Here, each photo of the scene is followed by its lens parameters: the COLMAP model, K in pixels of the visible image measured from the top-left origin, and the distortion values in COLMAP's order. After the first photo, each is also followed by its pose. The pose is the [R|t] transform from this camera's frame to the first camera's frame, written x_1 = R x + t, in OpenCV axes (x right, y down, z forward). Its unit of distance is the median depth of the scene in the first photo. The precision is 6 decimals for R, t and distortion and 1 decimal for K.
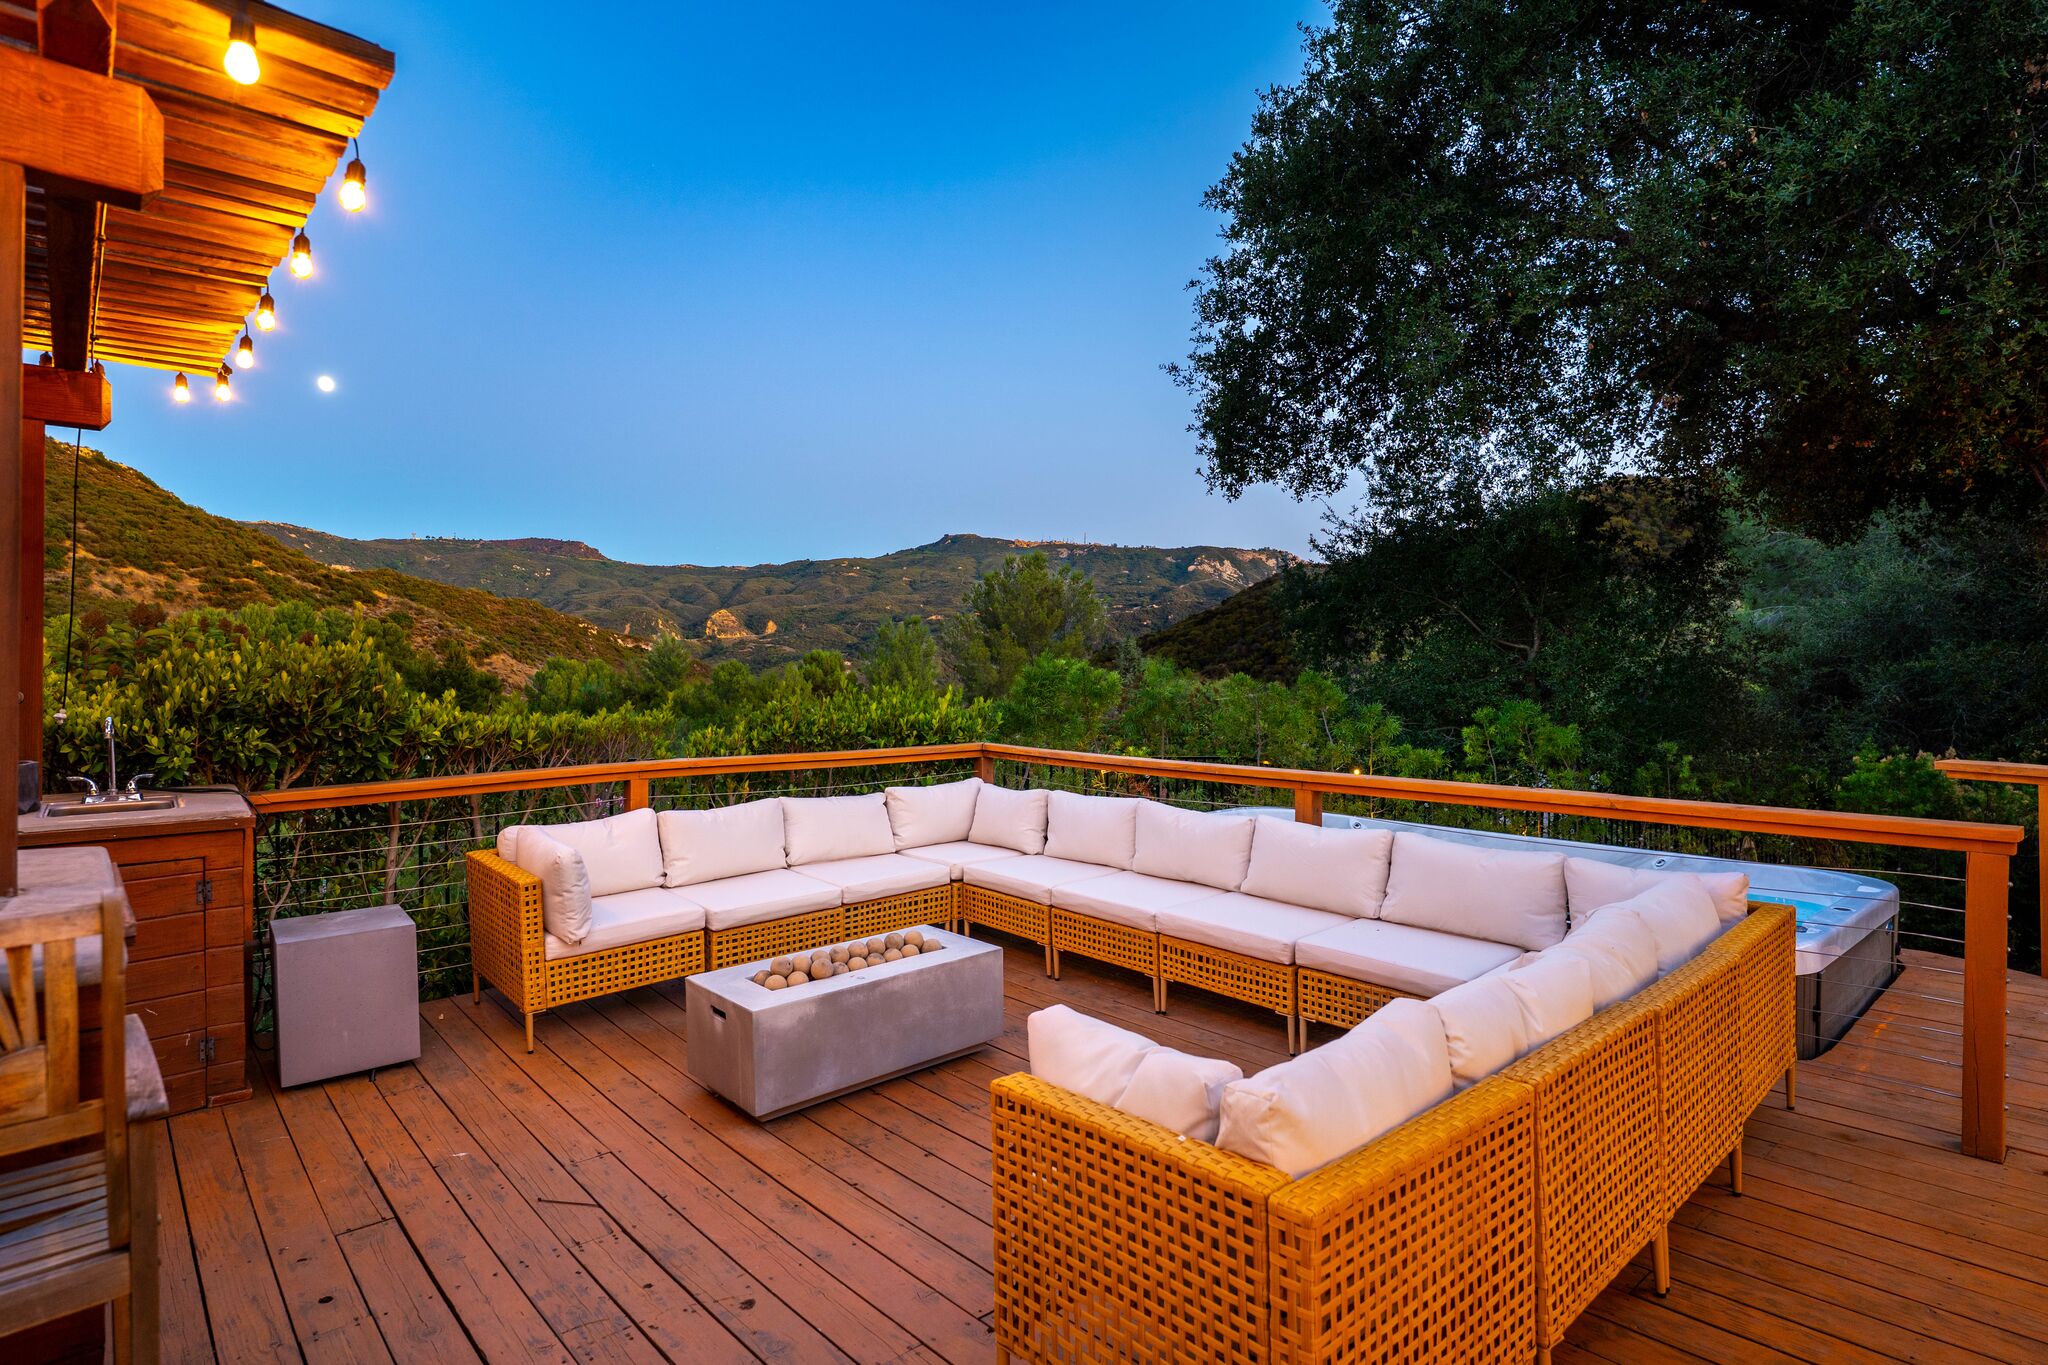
lens RADIAL K [[1034.4, 0, 1024.6], [0, 1034.4, 675.3], [0, 0, 1]] dist [-0.000166, 0.000647]
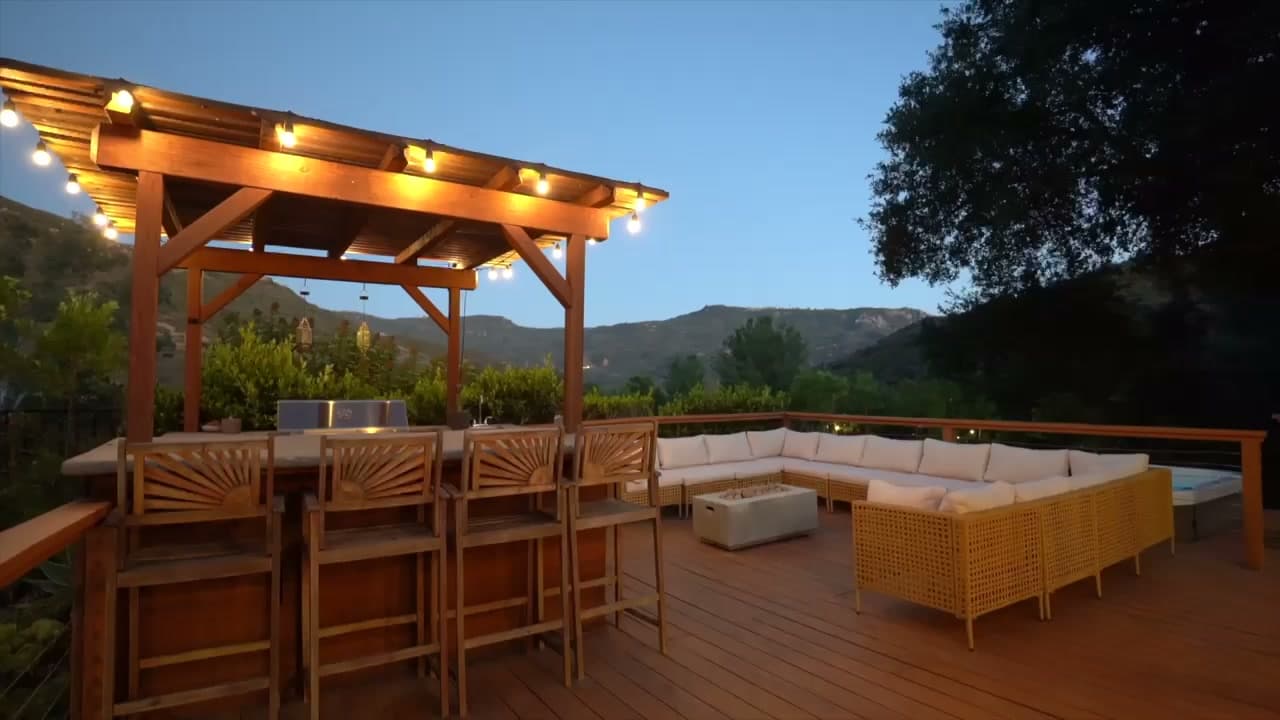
lens RADIAL K [[618.8, 0, 640.0], [0, 618.8, 360.0], [0, 0, 1]] dist [-0.025654, -0.000538]
pose [[0.984078, -0.018245, -0.176797, -0.056629], [0.009920, 0.998805, -0.047858, 0.008935], [0.177459, 0.045342, 0.983083, -0.166307]]
